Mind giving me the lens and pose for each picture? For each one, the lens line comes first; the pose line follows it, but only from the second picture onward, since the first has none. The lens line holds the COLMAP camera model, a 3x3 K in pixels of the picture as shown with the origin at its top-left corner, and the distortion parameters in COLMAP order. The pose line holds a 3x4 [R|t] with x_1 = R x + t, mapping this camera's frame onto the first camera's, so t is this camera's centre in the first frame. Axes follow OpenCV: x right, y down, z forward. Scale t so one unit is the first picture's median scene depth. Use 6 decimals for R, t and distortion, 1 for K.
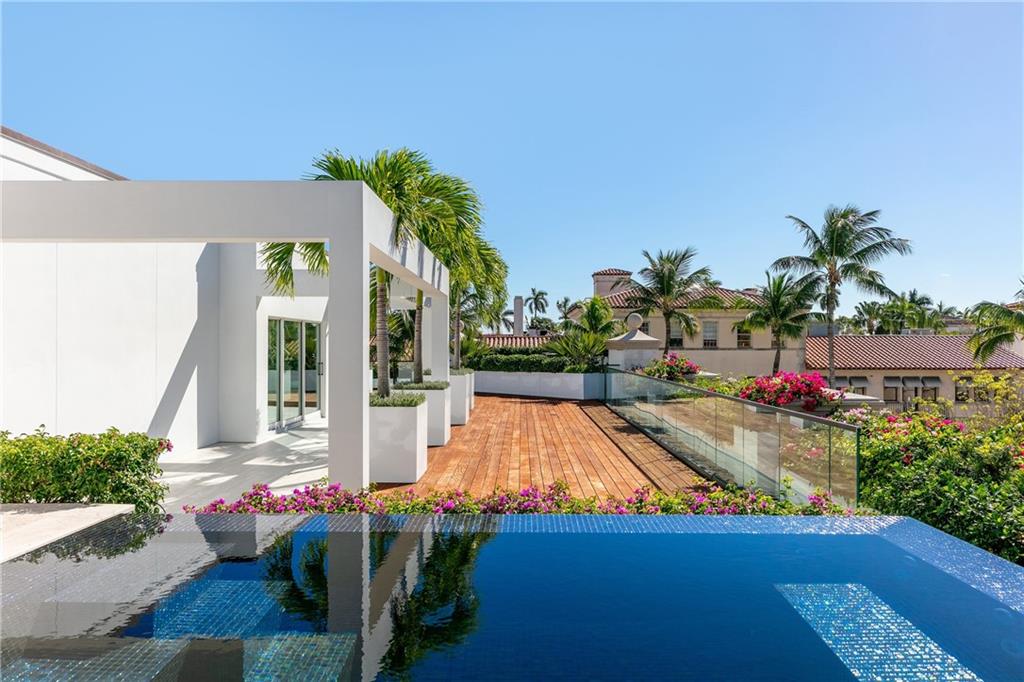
lens RADIAL K [[746.7, 0, 512.0], [0, 746.7, 341.0], [0, 0, 1]] dist [0.006818, 0.001451]
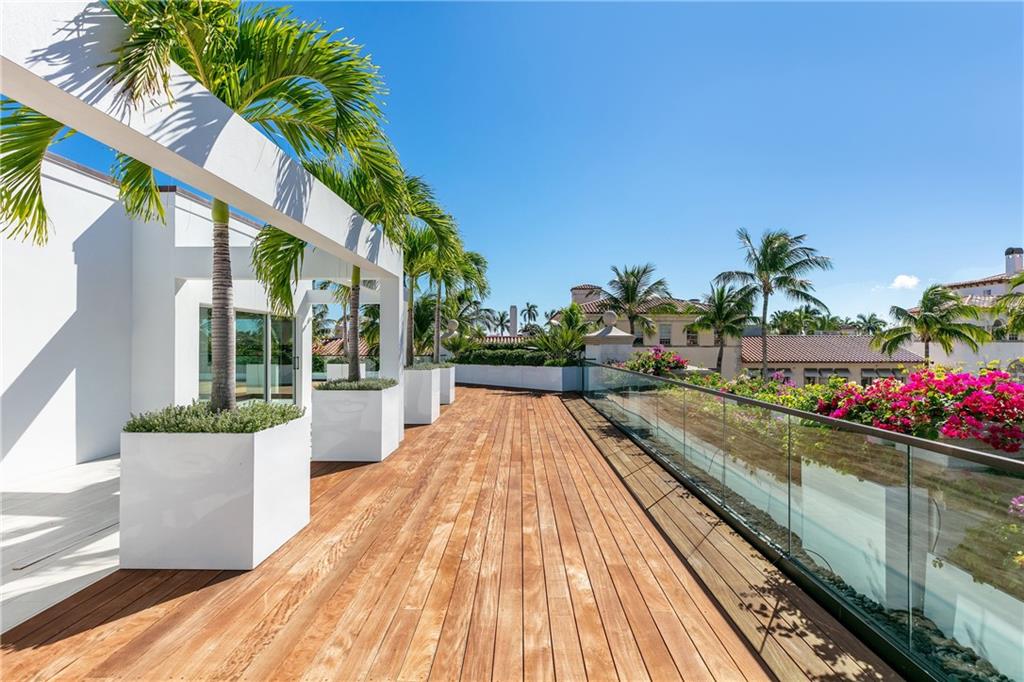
lens RADIAL K [[515.9, 0, 509.8], [0, 515.9, 336.9], [0, 0, 1]] dist [0.000943, 0.000322]
pose [[0.999939, -0.000630, -0.011058, 0.016316], [0.000506, 0.999938, -0.011163, 0.004909], [0.011064, 0.011157, 0.999877, 0.146682]]
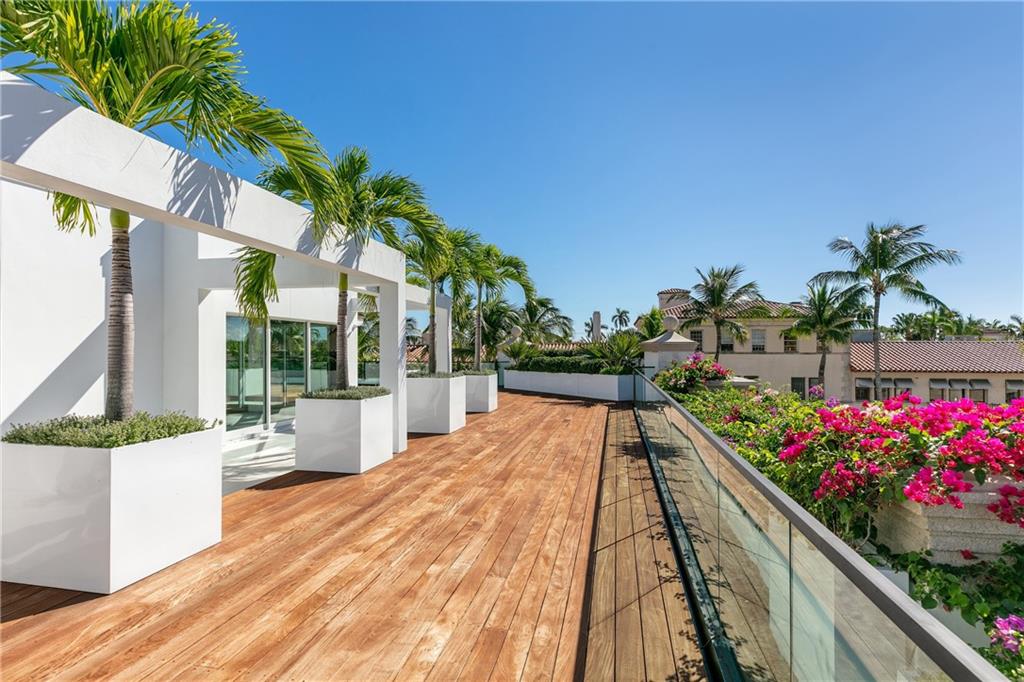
lens RADIAL K [[507.4, 0, 512.0], [0, 507.4, 341.0], [0, 0, 1]] dist [-0.001132, -0.000050]
pose [[0.979930, -0.003146, -0.199317, 0.052260], [0.000057, 0.999880, -0.015504, 0.004414], [0.199342, 0.015181, 0.979812, 0.168559]]
